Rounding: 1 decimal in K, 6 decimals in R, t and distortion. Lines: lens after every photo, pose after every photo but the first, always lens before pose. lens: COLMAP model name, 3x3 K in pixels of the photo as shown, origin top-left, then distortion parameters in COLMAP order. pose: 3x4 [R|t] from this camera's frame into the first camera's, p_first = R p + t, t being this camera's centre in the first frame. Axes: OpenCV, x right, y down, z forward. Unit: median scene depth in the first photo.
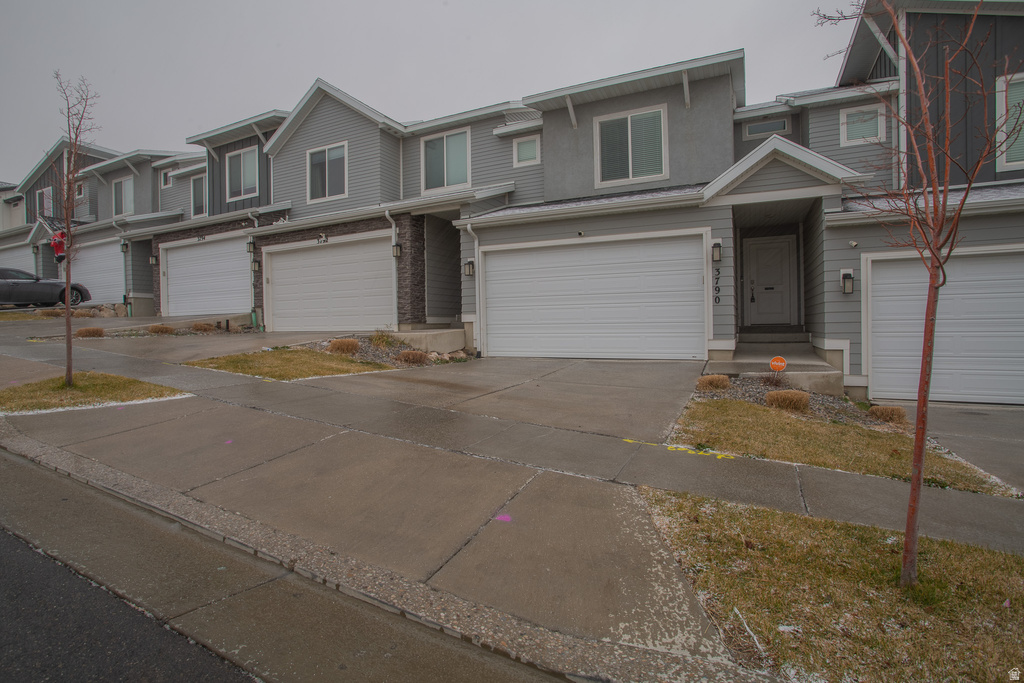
lens RADIAL K [[502.1, 0, 504.6], [0, 502.1, 340.5], [0, 0, 1]] dist [-0.065055, 0.025658]
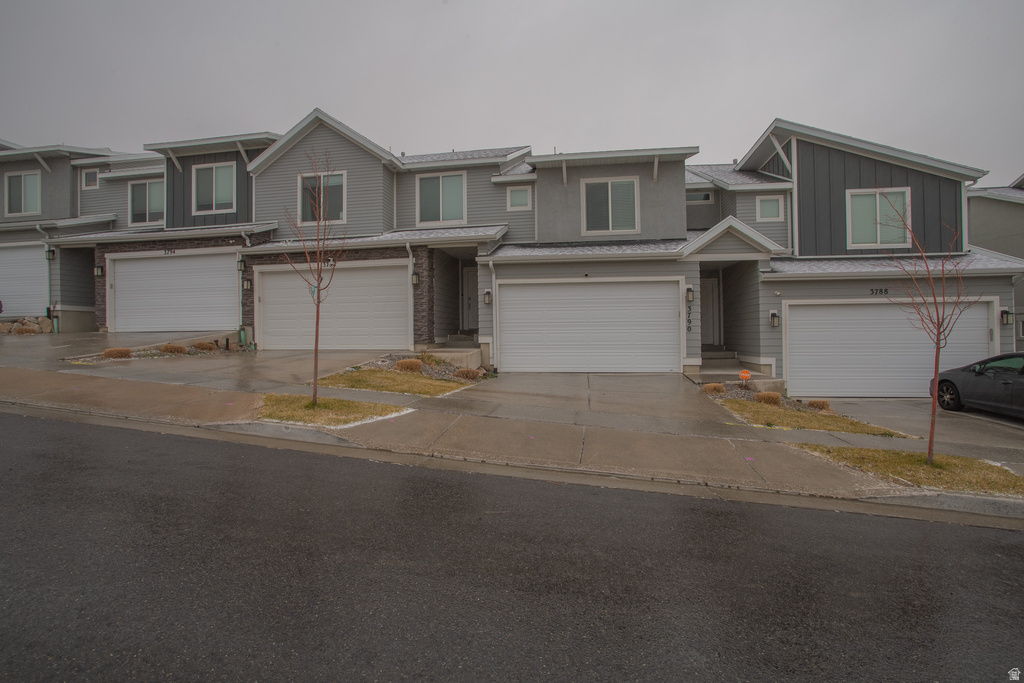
lens RADIAL K [[502.1, 0, 512.1], [0, 502.1, 339.5], [0, 0, 1]] dist [-0.065055, 0.025658]
pose [[0.956253, 0.003471, 0.292521, -0.340858], [0.003530, 0.999720, -0.023402, -0.016383], [-0.292521, 0.023411, 0.955973, -0.136887]]
